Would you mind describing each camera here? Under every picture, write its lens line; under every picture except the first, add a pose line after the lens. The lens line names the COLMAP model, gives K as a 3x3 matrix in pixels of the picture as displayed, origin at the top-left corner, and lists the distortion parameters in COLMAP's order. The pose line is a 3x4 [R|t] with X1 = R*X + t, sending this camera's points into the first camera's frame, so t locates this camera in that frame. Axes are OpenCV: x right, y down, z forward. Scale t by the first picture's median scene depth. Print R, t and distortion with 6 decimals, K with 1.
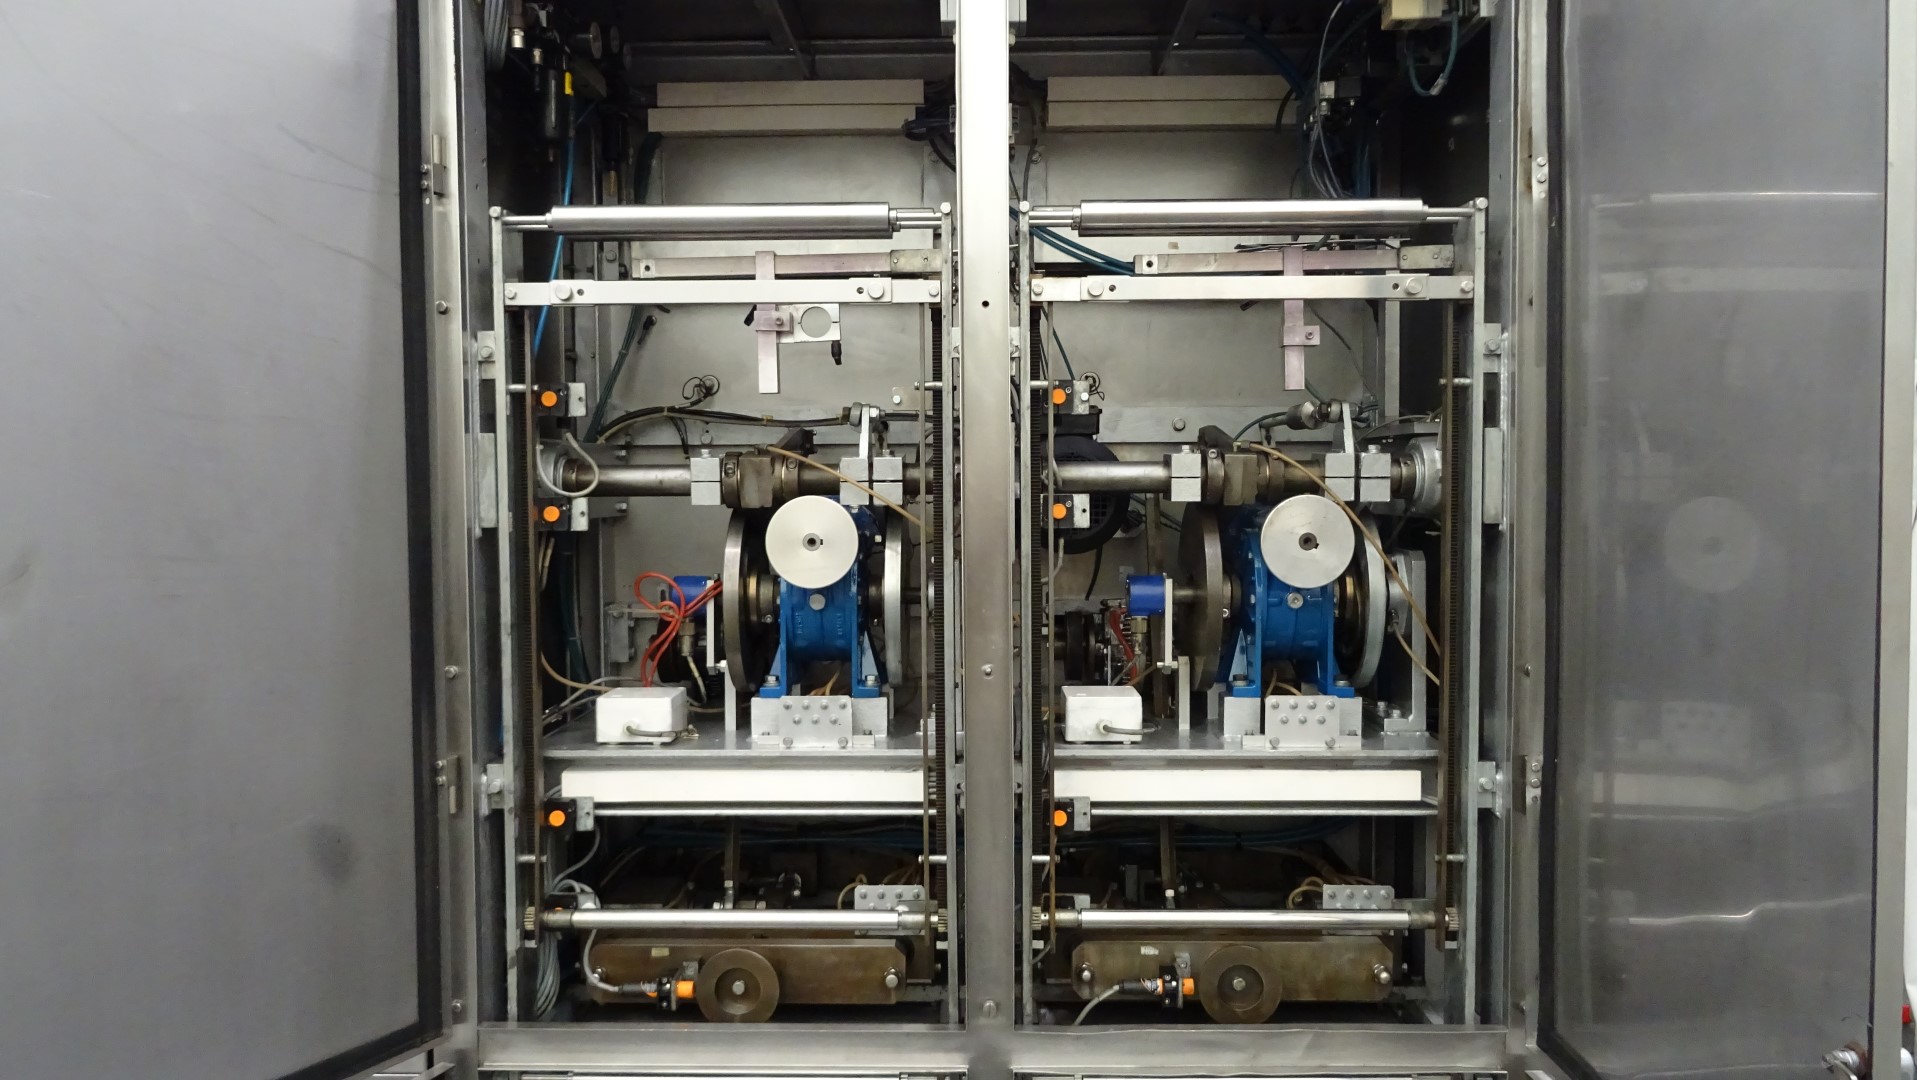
lens RADIAL K [[1384.4, 0, 958.5], [0, 1384.4, 540.0], [0, 0, 1]] dist [-0.007175, -0.004859]
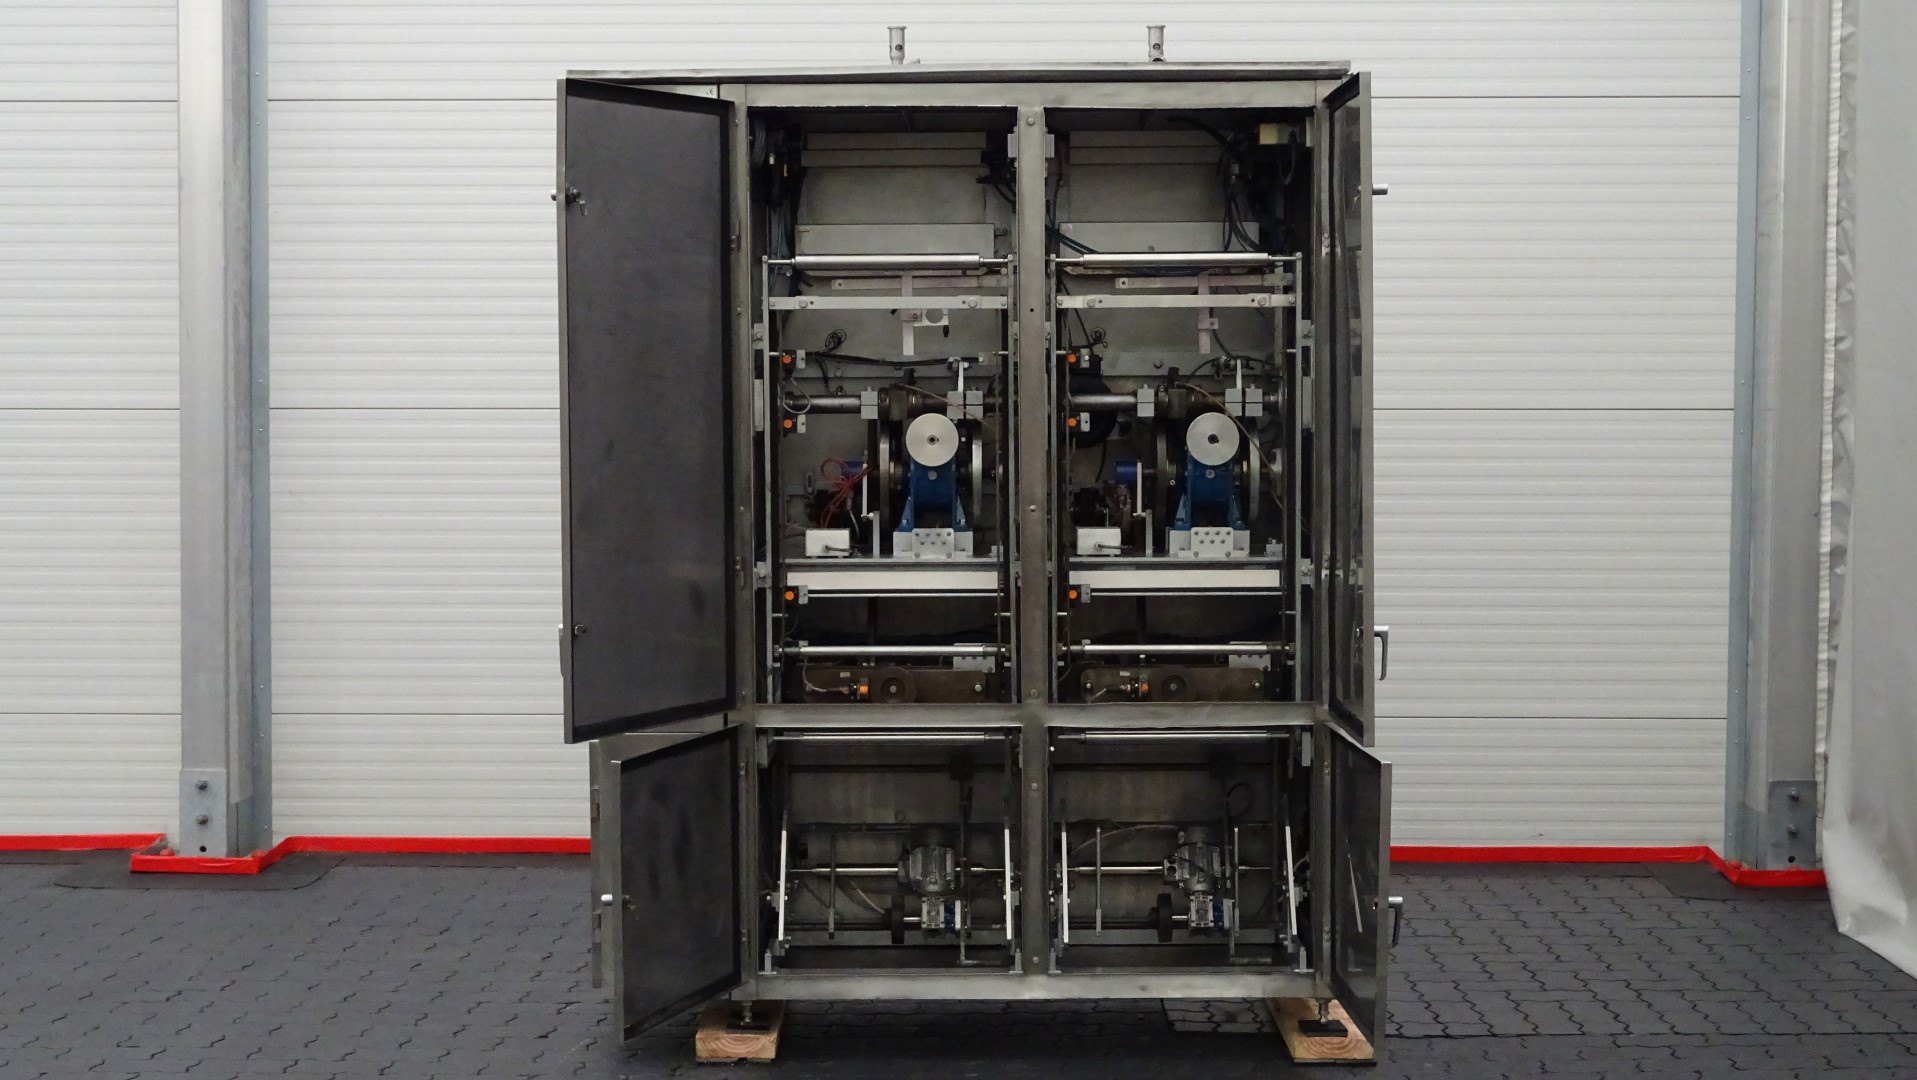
lens RADIAL K [[1969.3, 0, 995.3], [0, 1969.3, 537.7], [0, 0, 1]] dist [-0.011628, -0.009839]
pose [[0.999887, -0.002048, 0.014909, -0.062815], [0.001503, 0.999332, 0.036515, 0.034272], [-0.014974, -0.036489, 0.999222, -1.487391]]
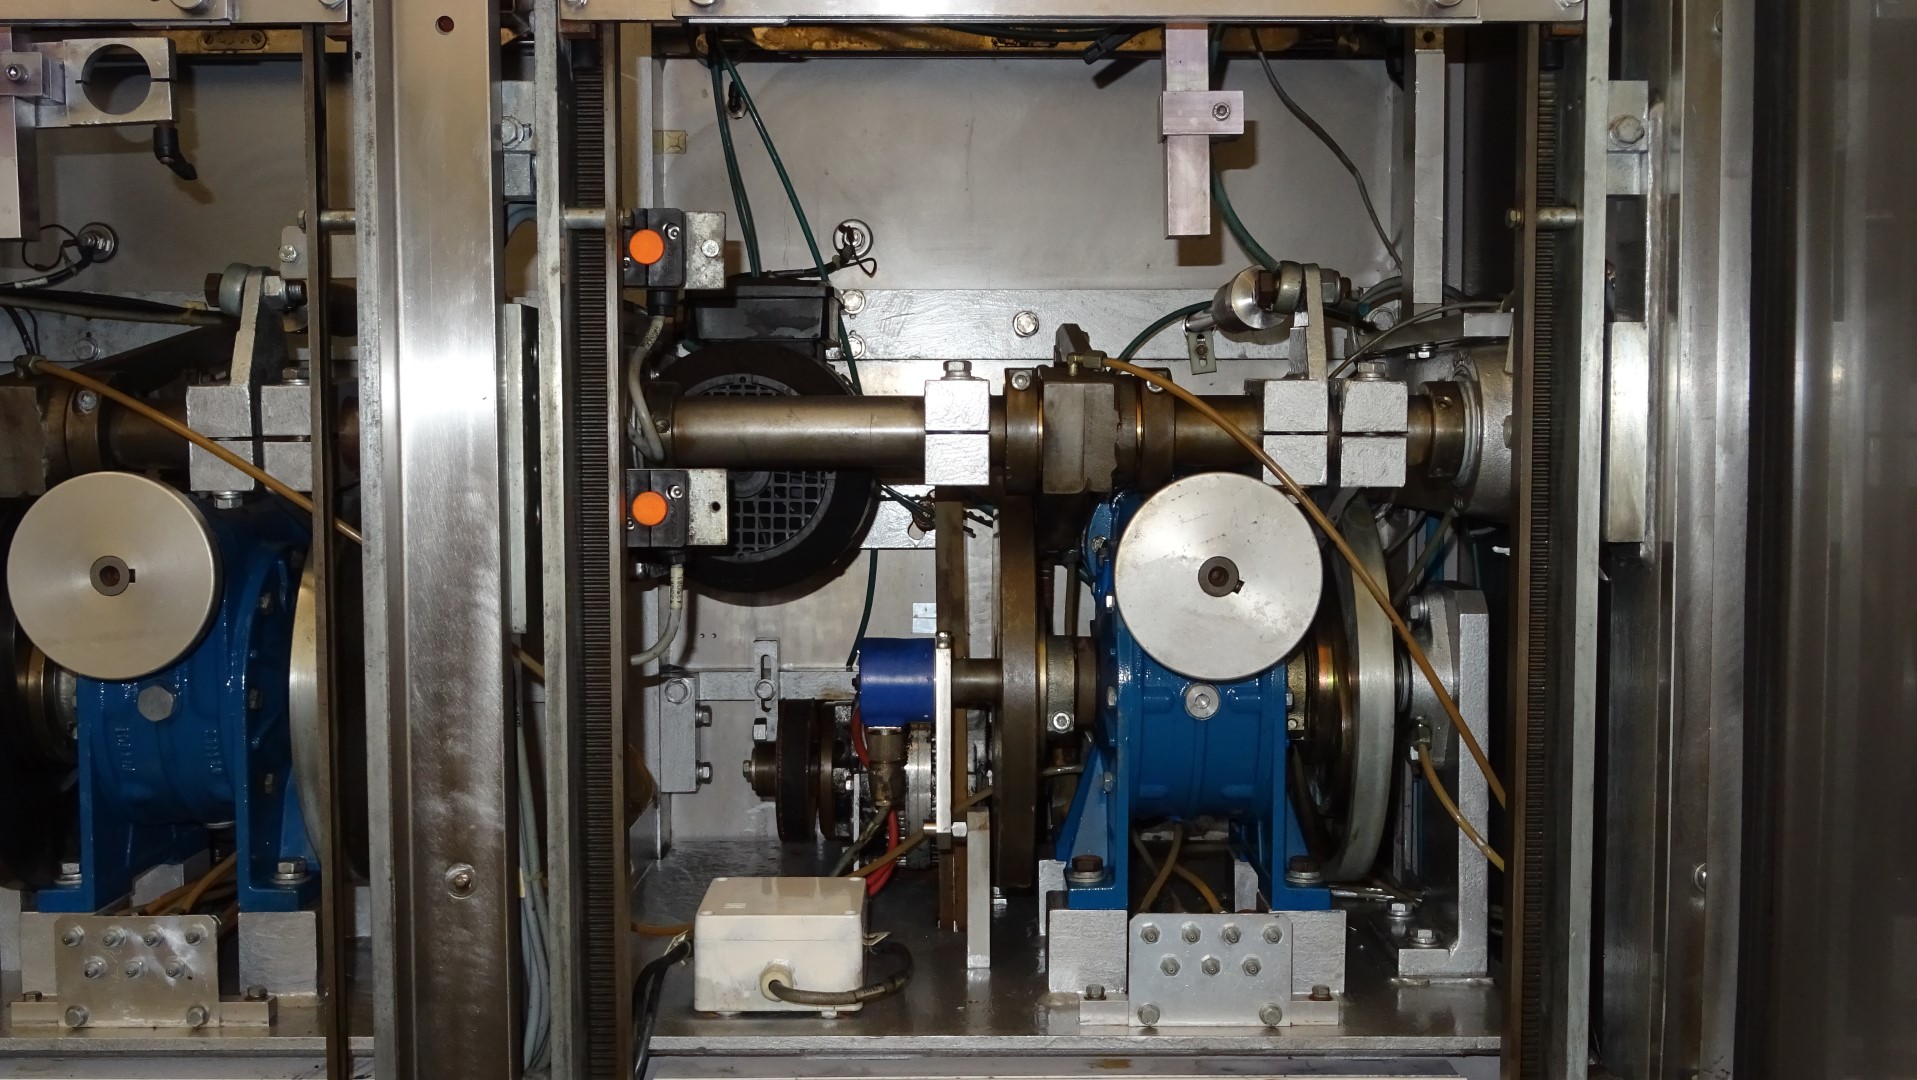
lens RADIAL K [[2114.0, 0, 886.8], [0, 2114.0, 549.9], [0, 0, 1]] dist [0.001777, 0.016249]
pose [[0.999913, 0.002070, 0.012996, 0.132416], [-0.002270, 0.999879, 0.015407, -0.017229], [-0.012962, -0.015435, 0.999797, 0.306589]]
